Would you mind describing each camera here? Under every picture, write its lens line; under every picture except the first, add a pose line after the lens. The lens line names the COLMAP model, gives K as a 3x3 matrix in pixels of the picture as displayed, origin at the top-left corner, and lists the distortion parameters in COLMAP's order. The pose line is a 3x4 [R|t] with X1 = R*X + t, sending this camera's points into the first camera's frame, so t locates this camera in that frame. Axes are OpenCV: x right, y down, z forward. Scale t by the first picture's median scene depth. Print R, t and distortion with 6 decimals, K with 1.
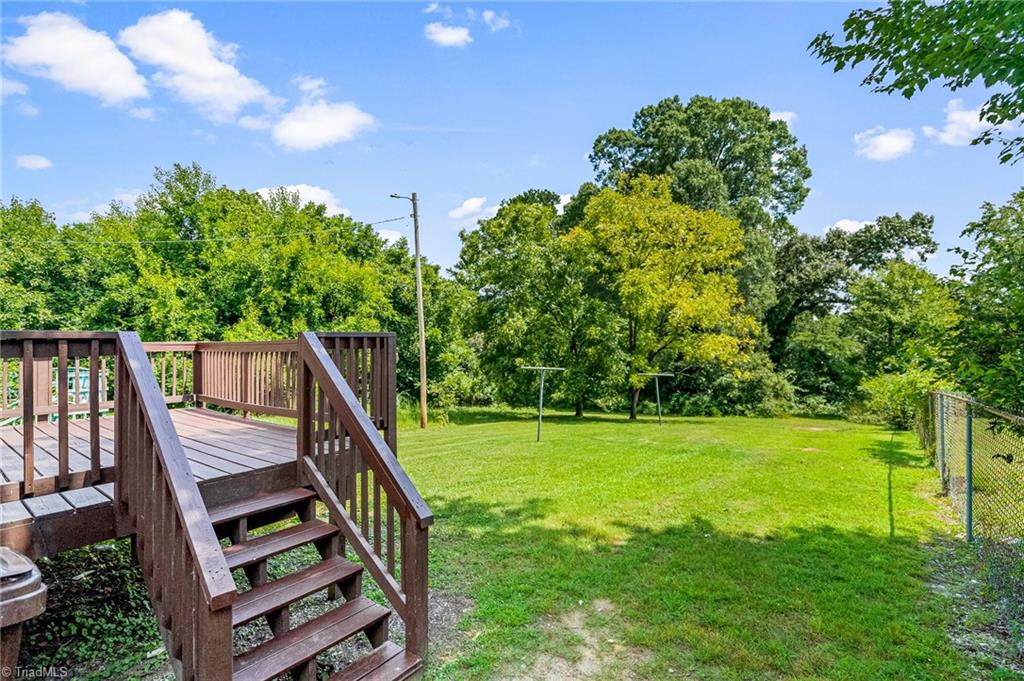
lens RADIAL K [[469.7, 0, 492.0], [0, 469.7, 343.6], [0, 0, 1]] dist [-0.010402, 0.003200]
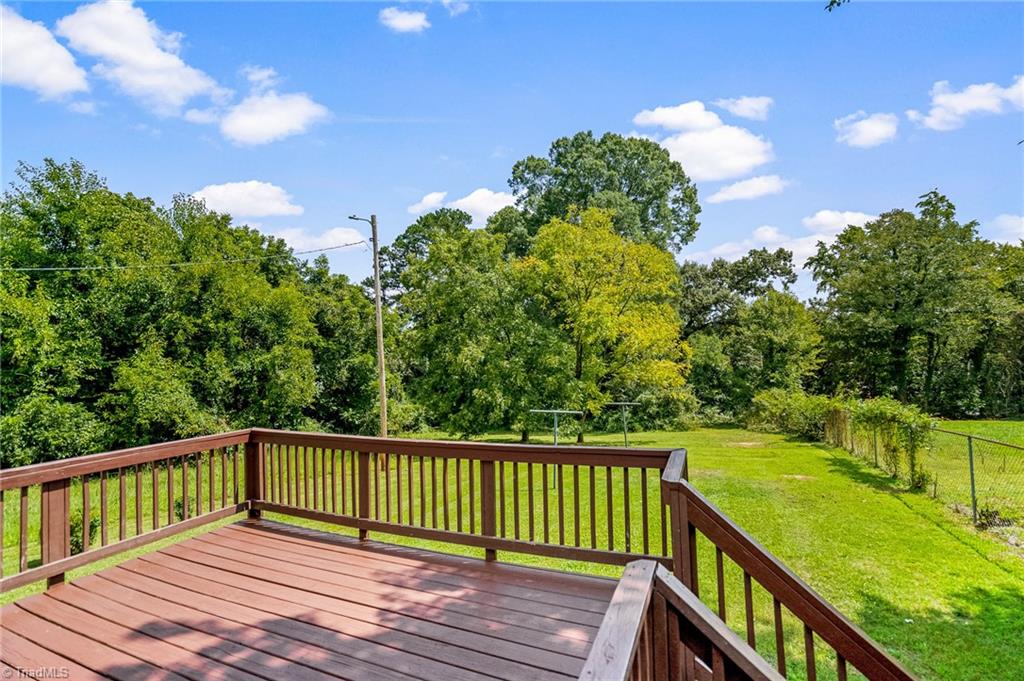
lens RADIAL K [[469.7, 0, 501.1], [0, 469.7, 343.7], [0, 0, 1]] dist [-0.010402, 0.003200]
pose [[0.969926, -0.011160, 0.243144, -0.076631], [0.018388, 0.999453, -0.027479, -0.020382], [-0.242704, 0.031124, 0.969601, 0.029645]]
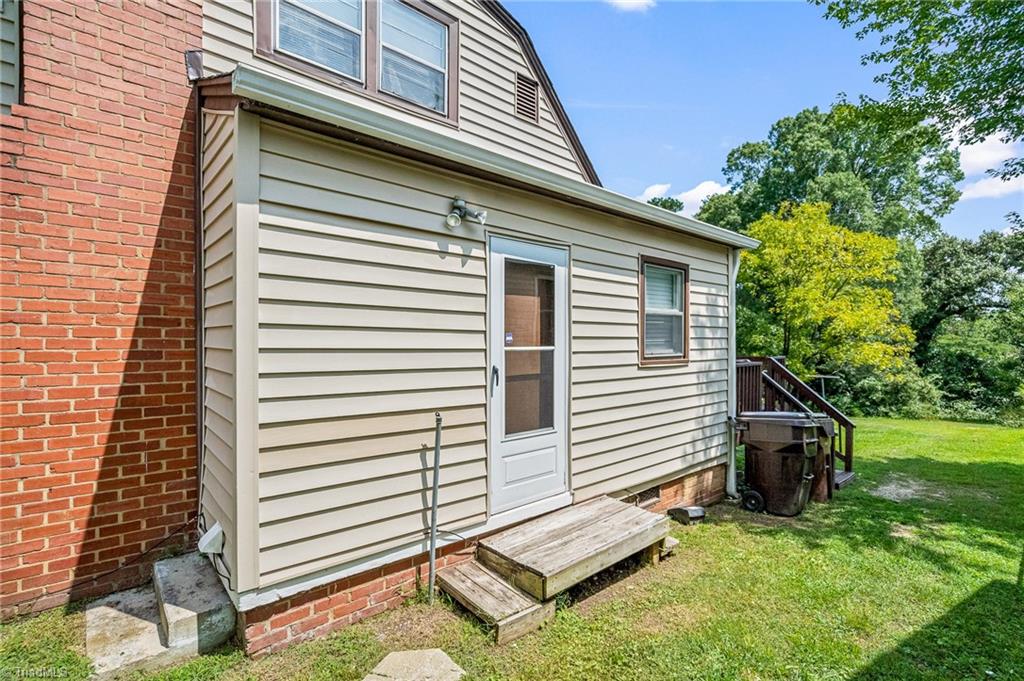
lens RADIAL K [[469.7, 0, 502.8], [0, 469.7, 351.1], [0, 0, 1]] dist [-0.010402, 0.003200]
pose [[0.986278, 0.008046, -0.164900, -0.129524], [-0.005245, 0.999835, 0.017415, -0.007508], [0.165013, -0.016311, 0.986157, -0.159123]]
